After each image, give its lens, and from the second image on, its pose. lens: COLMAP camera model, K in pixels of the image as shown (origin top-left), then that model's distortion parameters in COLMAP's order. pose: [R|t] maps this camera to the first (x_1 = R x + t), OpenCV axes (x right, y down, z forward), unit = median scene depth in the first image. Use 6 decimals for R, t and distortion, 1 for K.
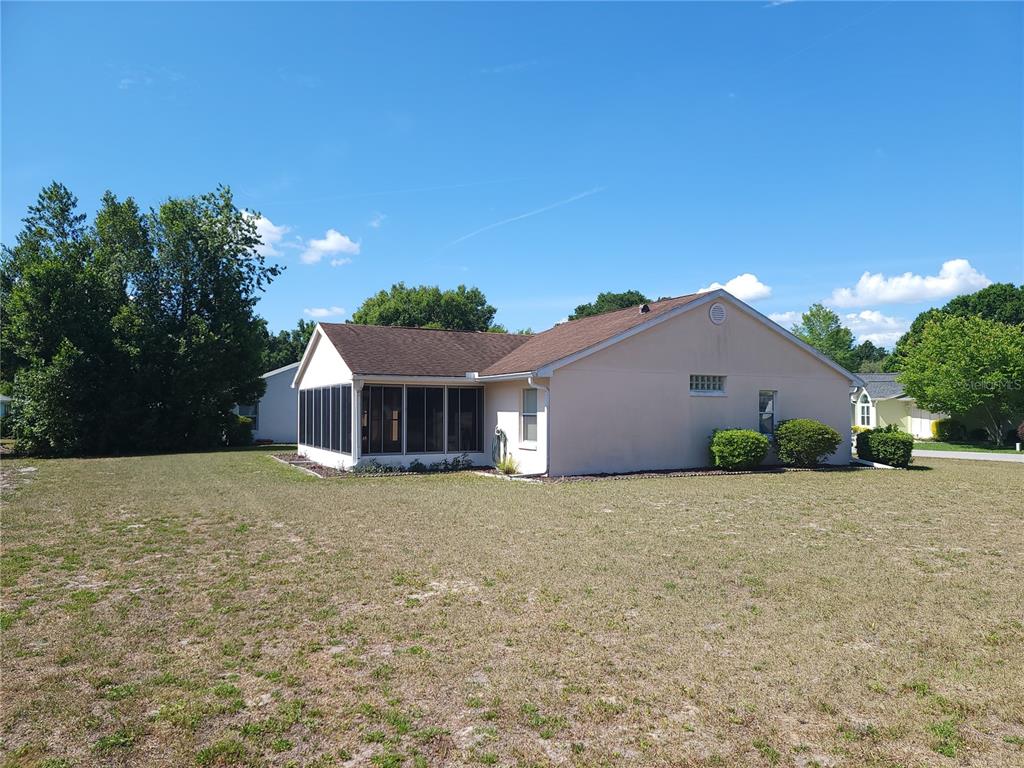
lens RADIAL K [[704.8, 0, 518.3], [0, 704.8, 380.0], [0, 0, 1]] dist [0.057547, -0.039860]
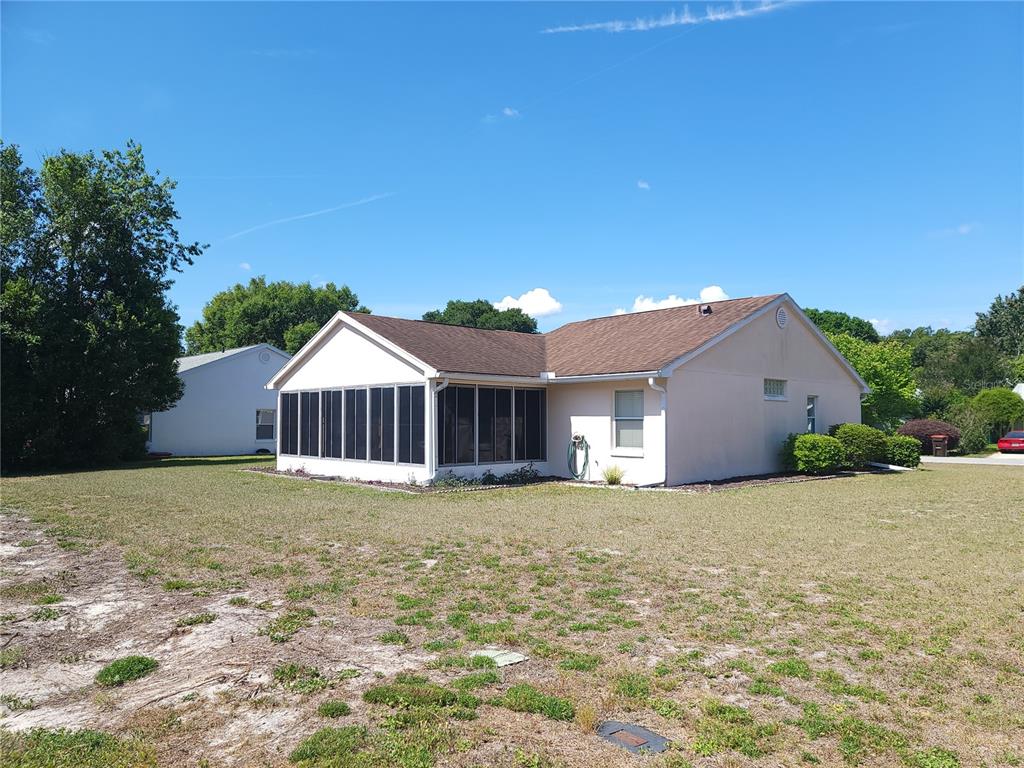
lens RADIAL K [[704.8, 0, 515.2], [0, 704.8, 376.8], [0, 0, 1]] dist [0.057547, -0.039860]
pose [[0.959099, 0.017048, 0.282556, -0.350130], [-0.011661, 0.999717, -0.020736, 0.014142], [-0.282829, 0.016593, 0.959027, 0.144002]]
